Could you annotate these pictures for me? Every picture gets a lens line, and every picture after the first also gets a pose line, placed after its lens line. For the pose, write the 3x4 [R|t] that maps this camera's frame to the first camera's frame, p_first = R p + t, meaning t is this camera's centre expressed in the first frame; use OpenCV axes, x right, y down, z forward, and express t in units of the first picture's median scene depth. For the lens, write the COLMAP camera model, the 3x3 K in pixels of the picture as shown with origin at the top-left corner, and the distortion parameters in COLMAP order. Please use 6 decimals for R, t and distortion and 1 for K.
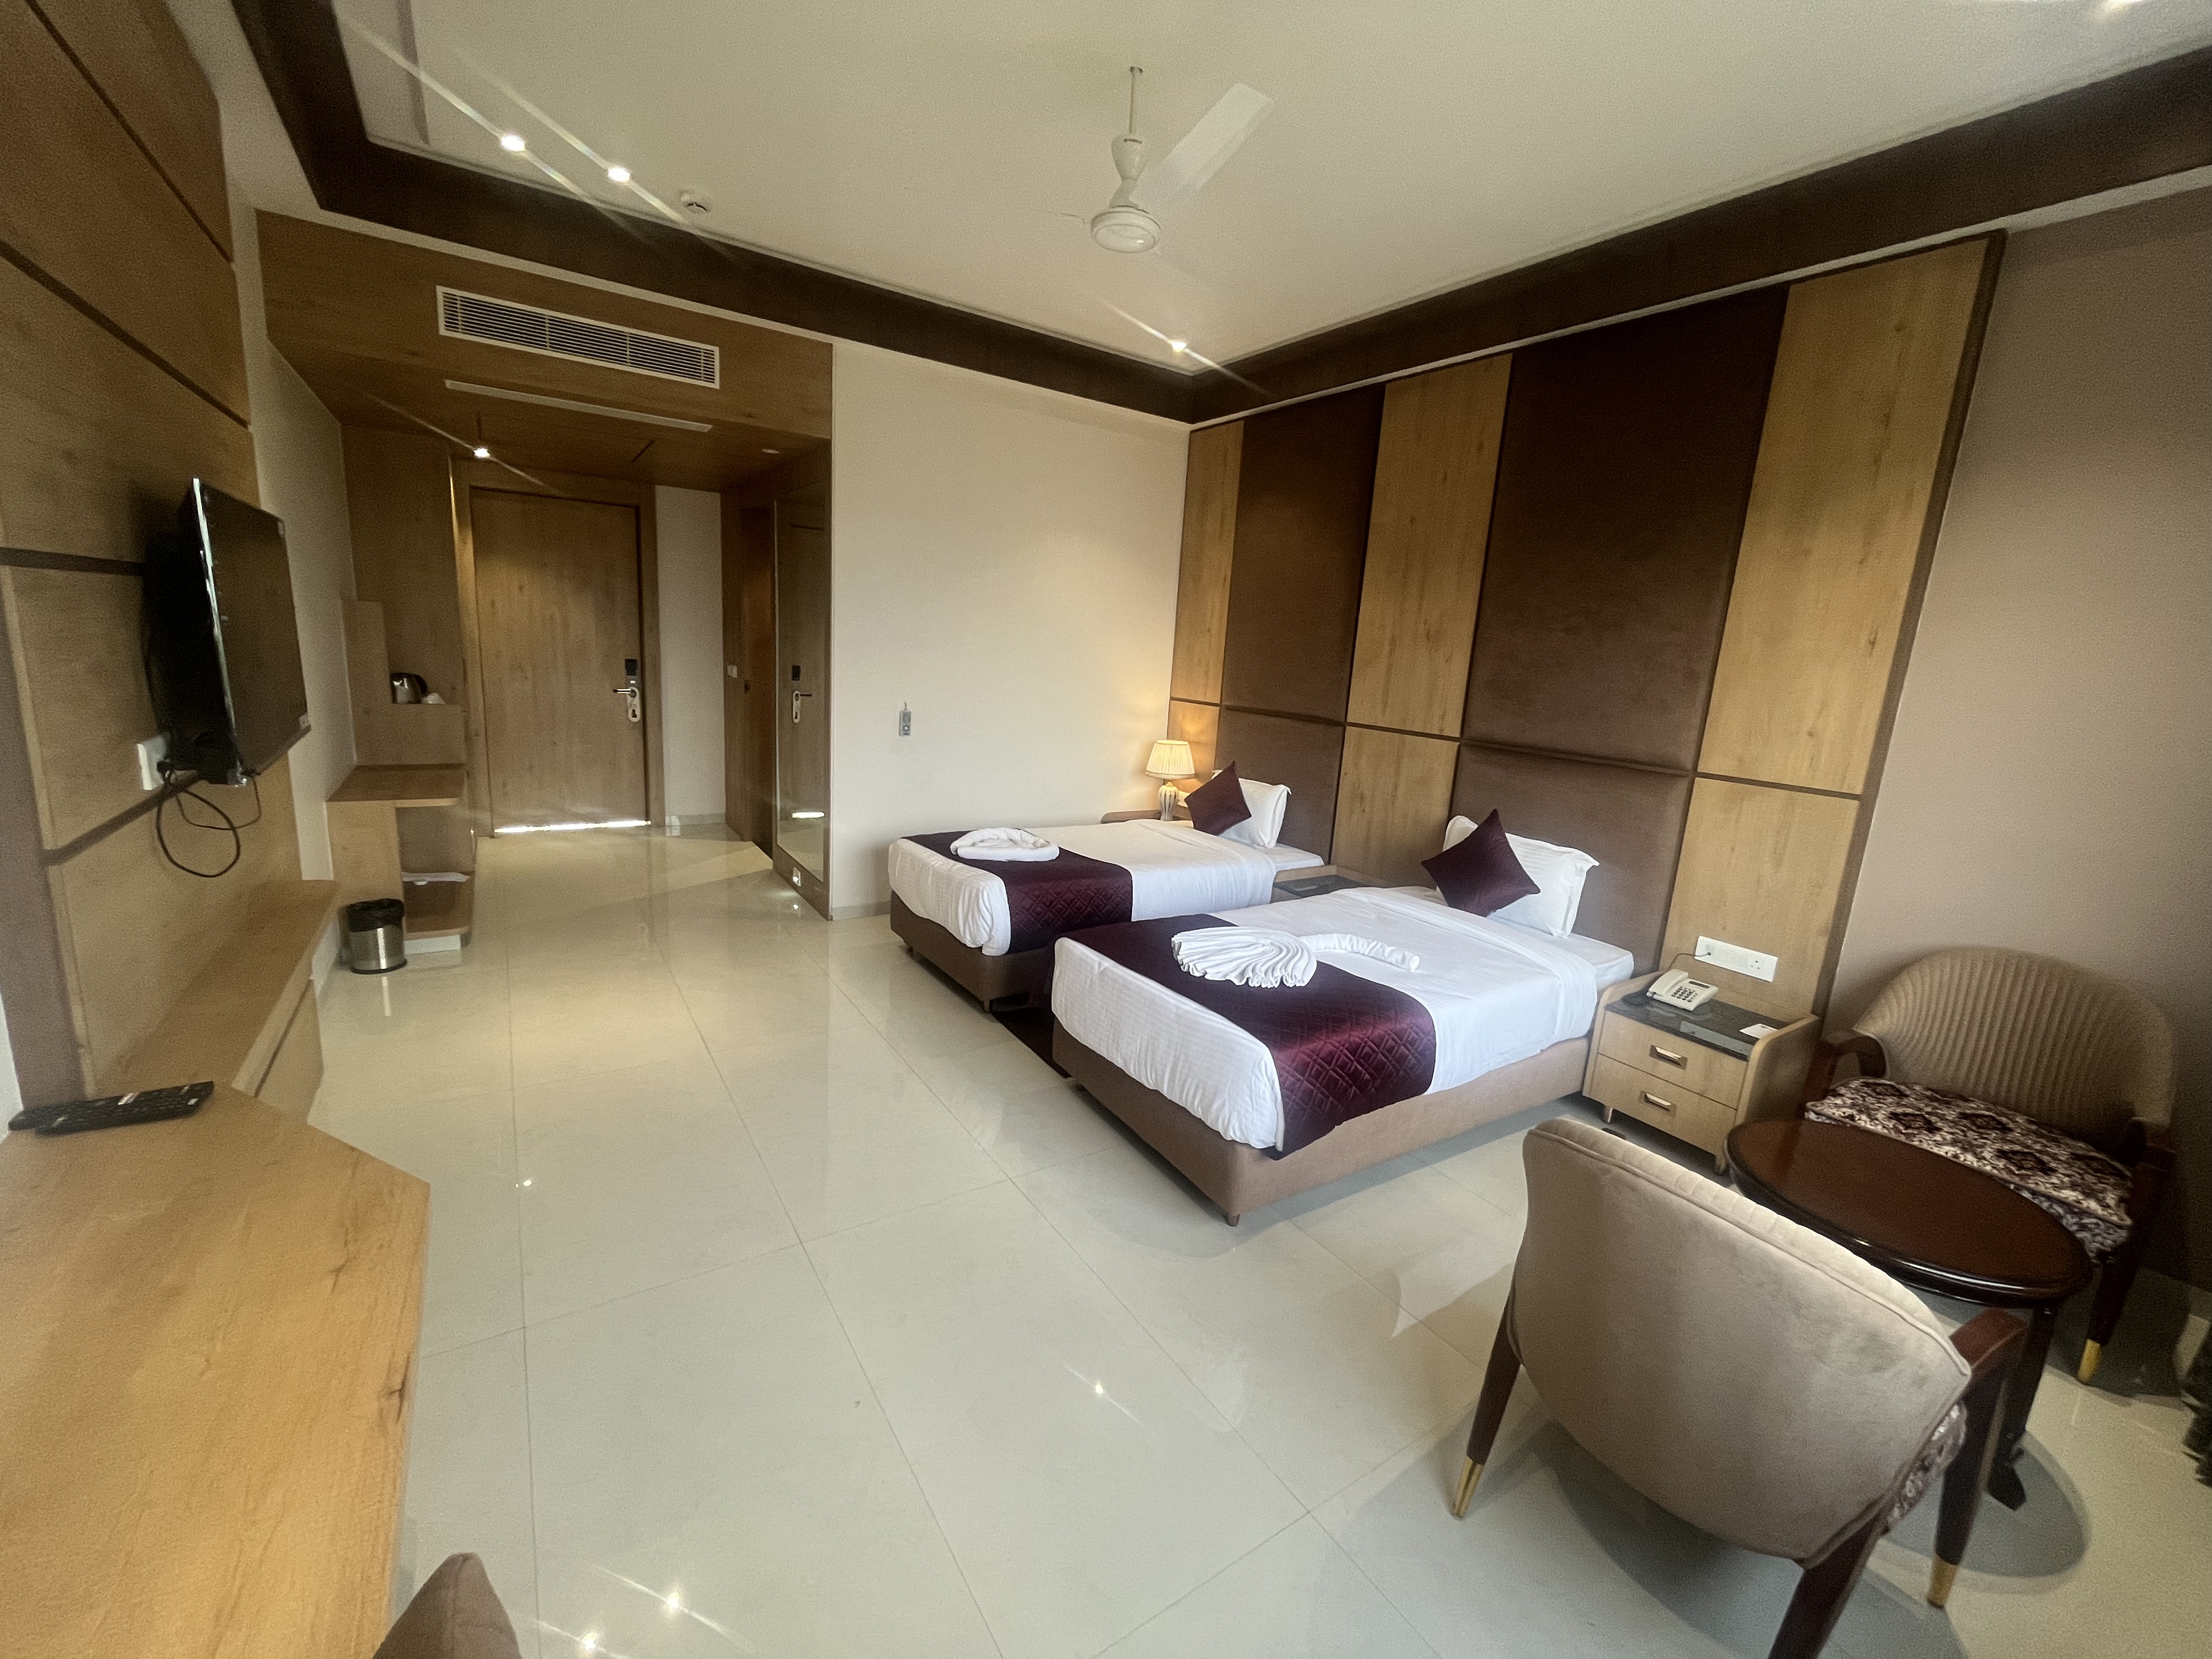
lens RADIAL K [[905.2, 0, 1103.7], [0, 905.2, 822.4], [0, 0, 1]] dist [-0.002397, 0.000214]
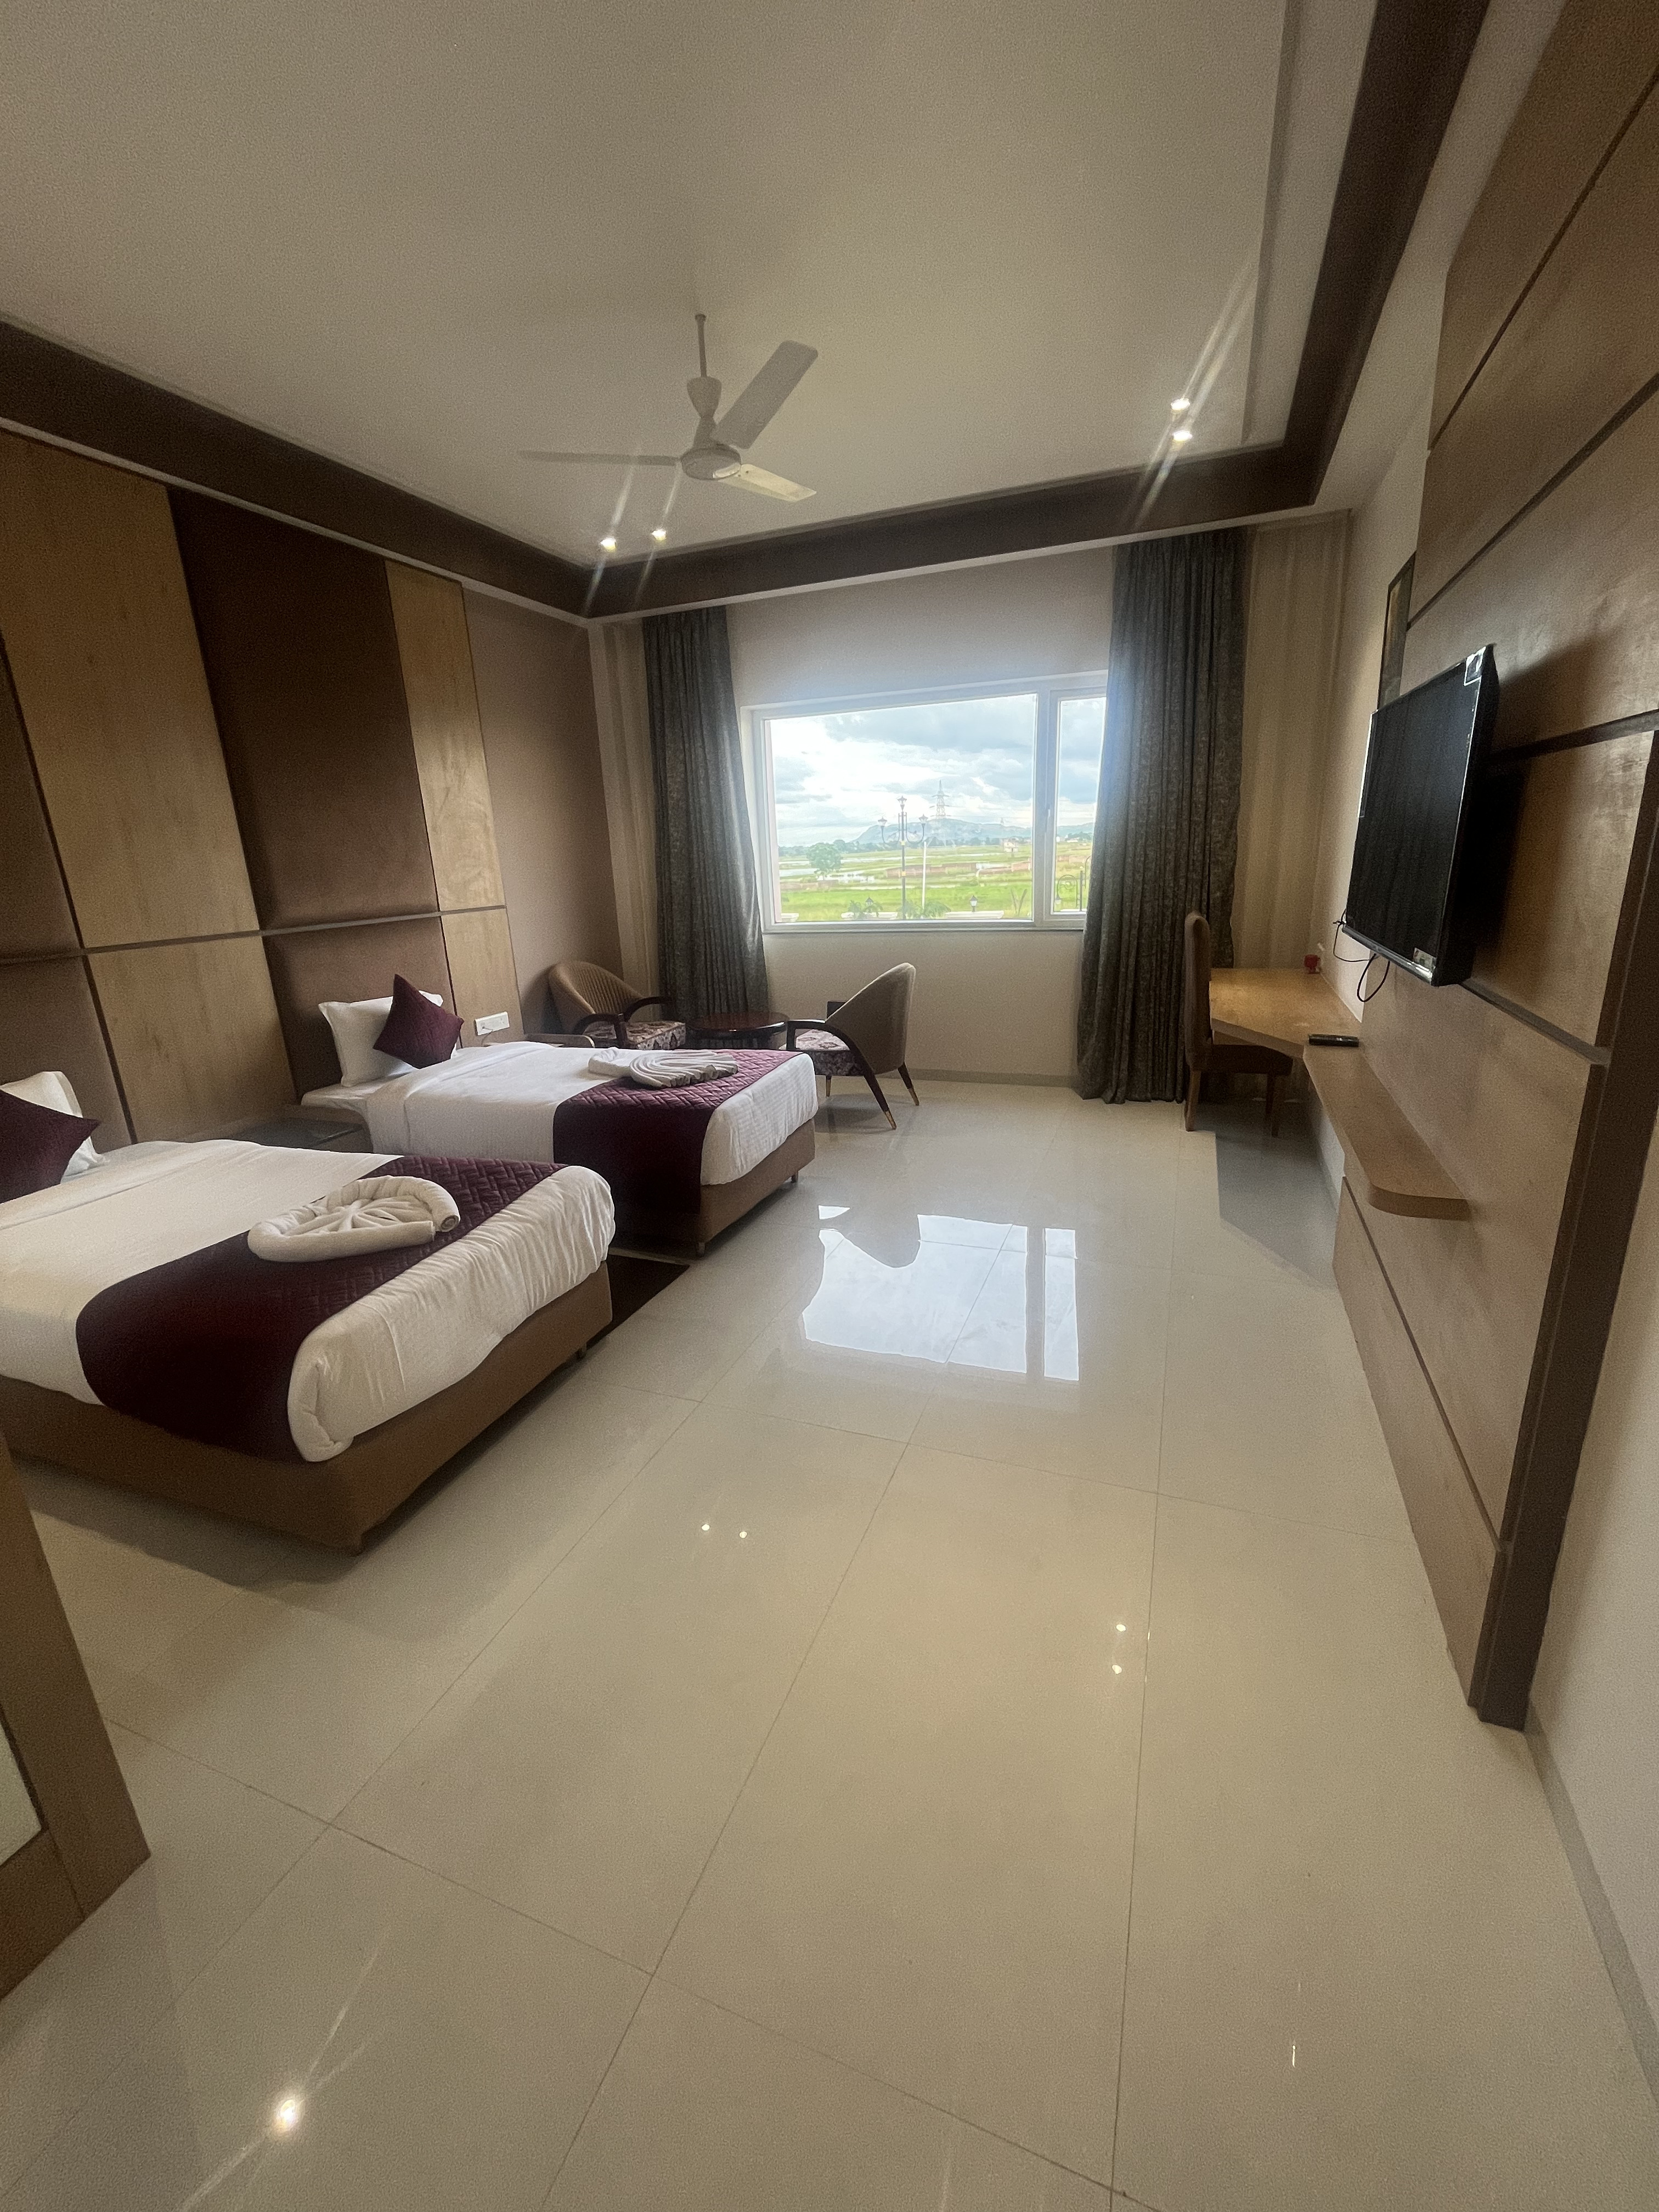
lens RADIAL K [[905.2, 0, 837.8], [0, 905.2, 1105.8], [0, 0, 1]] dist [-0.002397, 0.000214]
pose [[-0.584984, -0.258719, 0.768673, -0.945685], [0.164231, 0.890336, 0.424654, -0.306156], [-0.794243, 0.374655, -0.478343, 1.390113]]
